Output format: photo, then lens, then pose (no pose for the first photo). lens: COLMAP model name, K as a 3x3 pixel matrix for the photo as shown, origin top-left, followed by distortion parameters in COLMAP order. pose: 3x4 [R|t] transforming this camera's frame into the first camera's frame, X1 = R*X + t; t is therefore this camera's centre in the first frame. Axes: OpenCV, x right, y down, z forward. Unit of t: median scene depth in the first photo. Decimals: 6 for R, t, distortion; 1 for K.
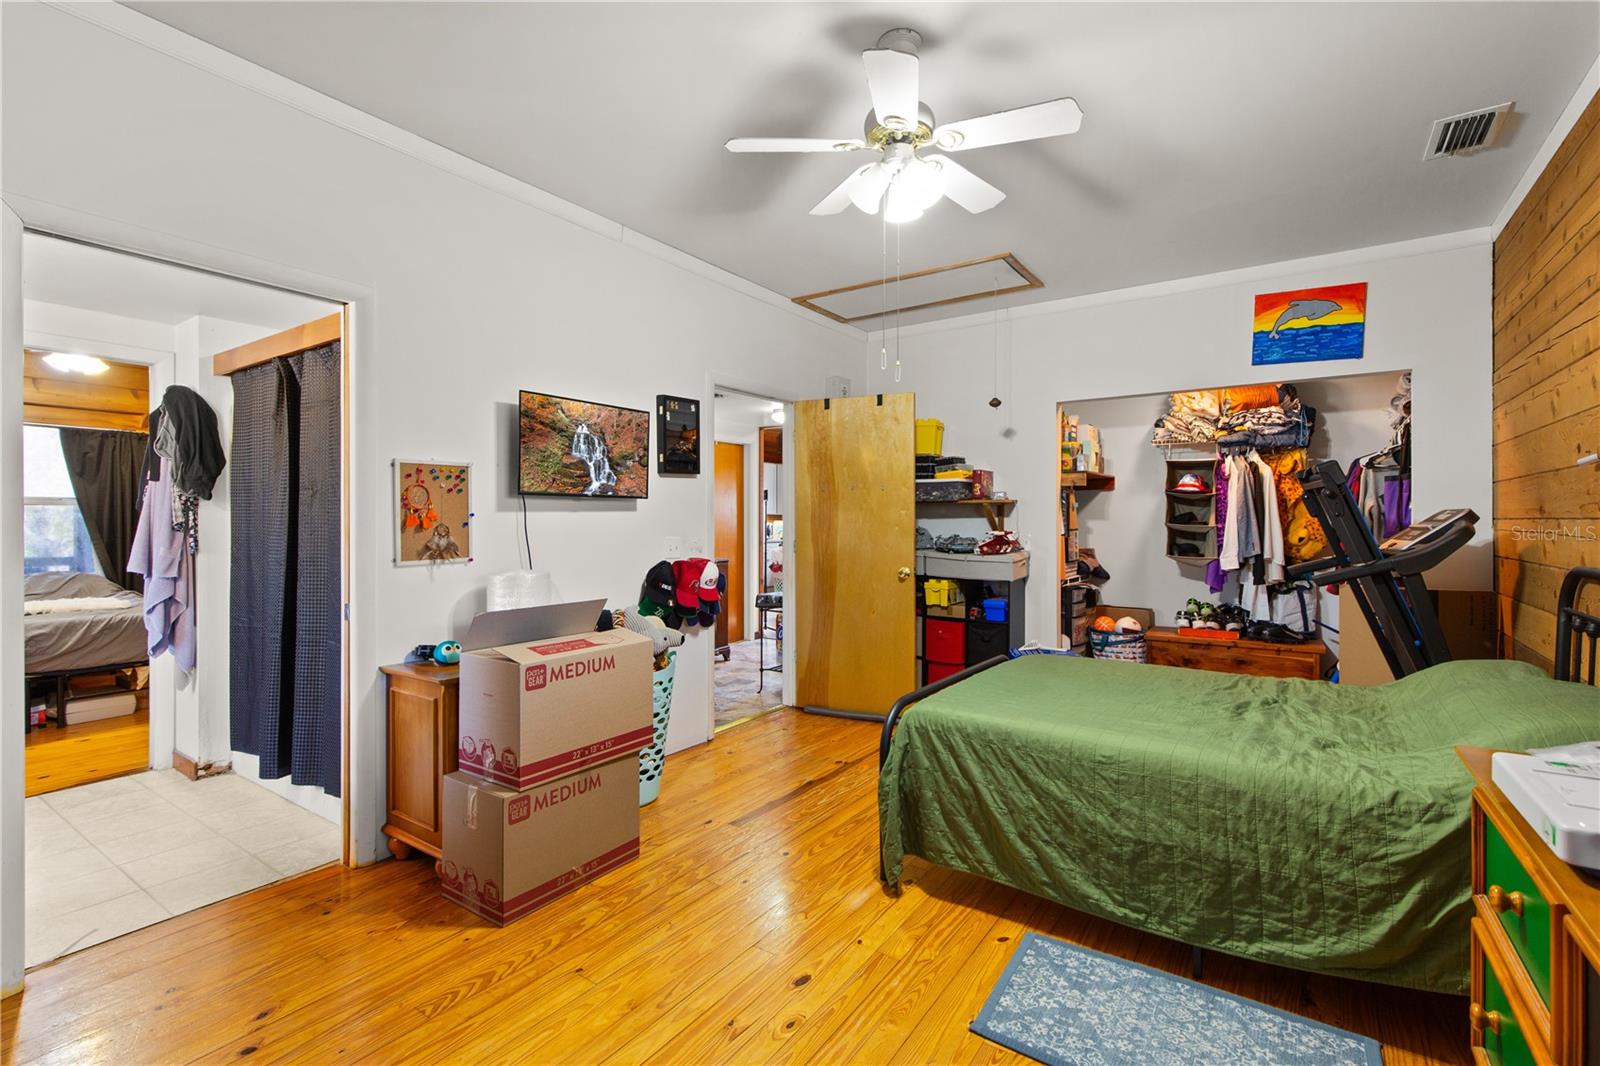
lens RADIAL K [[722.9, 0, 810.2], [0, 722.9, 524.7], [0, 0, 1]] dist [0.008117, -0.002651]
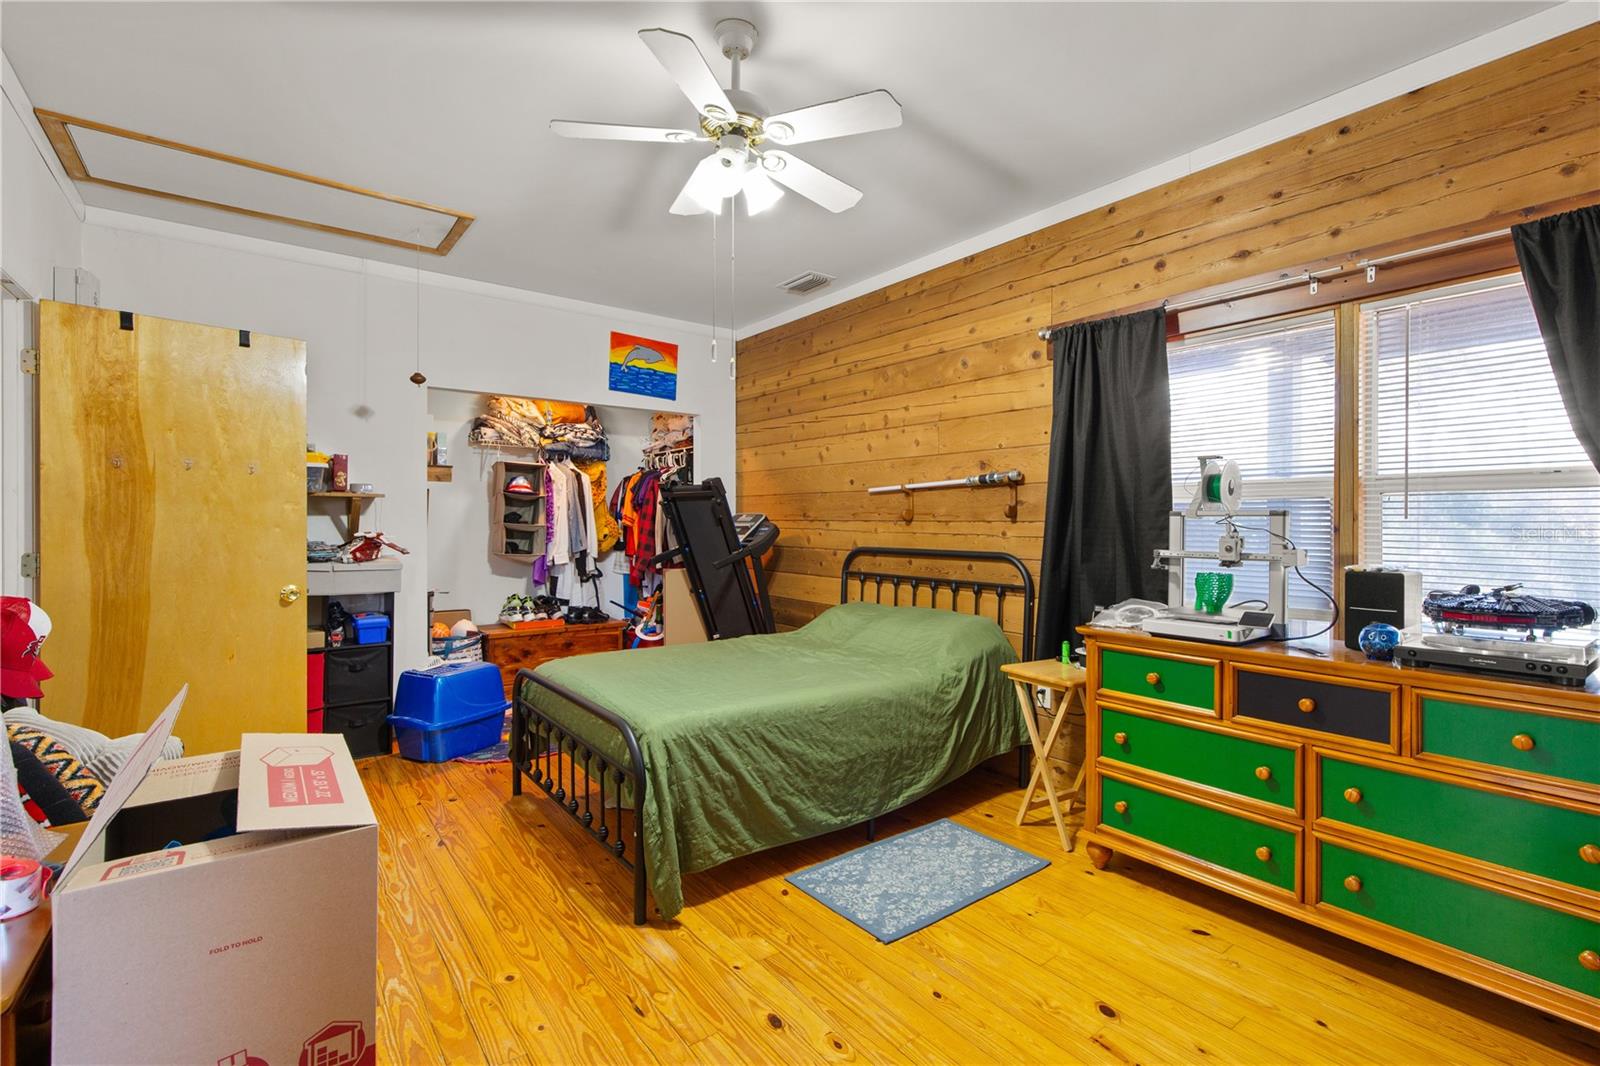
lens RADIAL K [[722.9, 0, 814.9], [0, 722.9, 521.9], [0, 0, 1]] dist [0.008117, -0.002651]
pose [[0.313824, 0.000677, 0.949481, -0.431881], [0.000128, 1.000000, -0.000755, -0.002769], [-0.949481, 0.000359, 0.313824, 0.328055]]
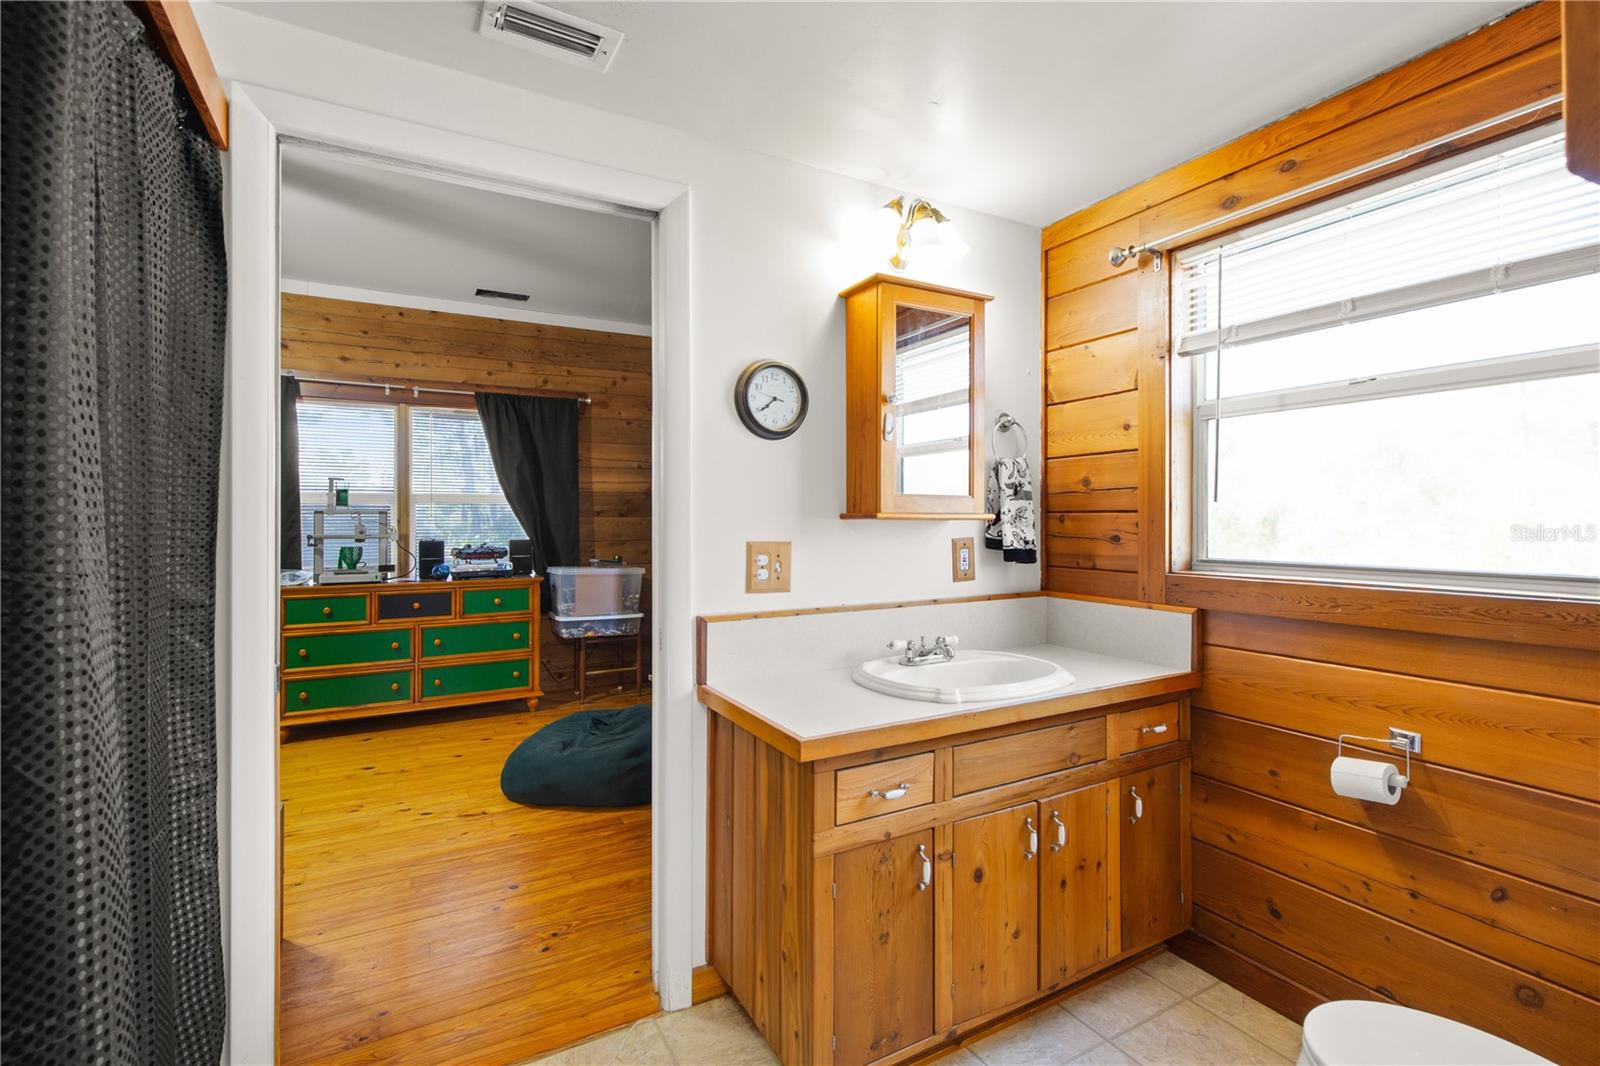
lens RADIAL K [[722.9, 0, 798.4], [0, 722.9, 518.0], [0, 0, 1]] dist [0.008117, -0.002651]
pose [[-0.897156, 0.004797, 0.441688, -0.580805], [0.005738, 0.999983, 0.000794, -0.001231], [-0.441677, 0.003247, -0.897168, 0.542193]]
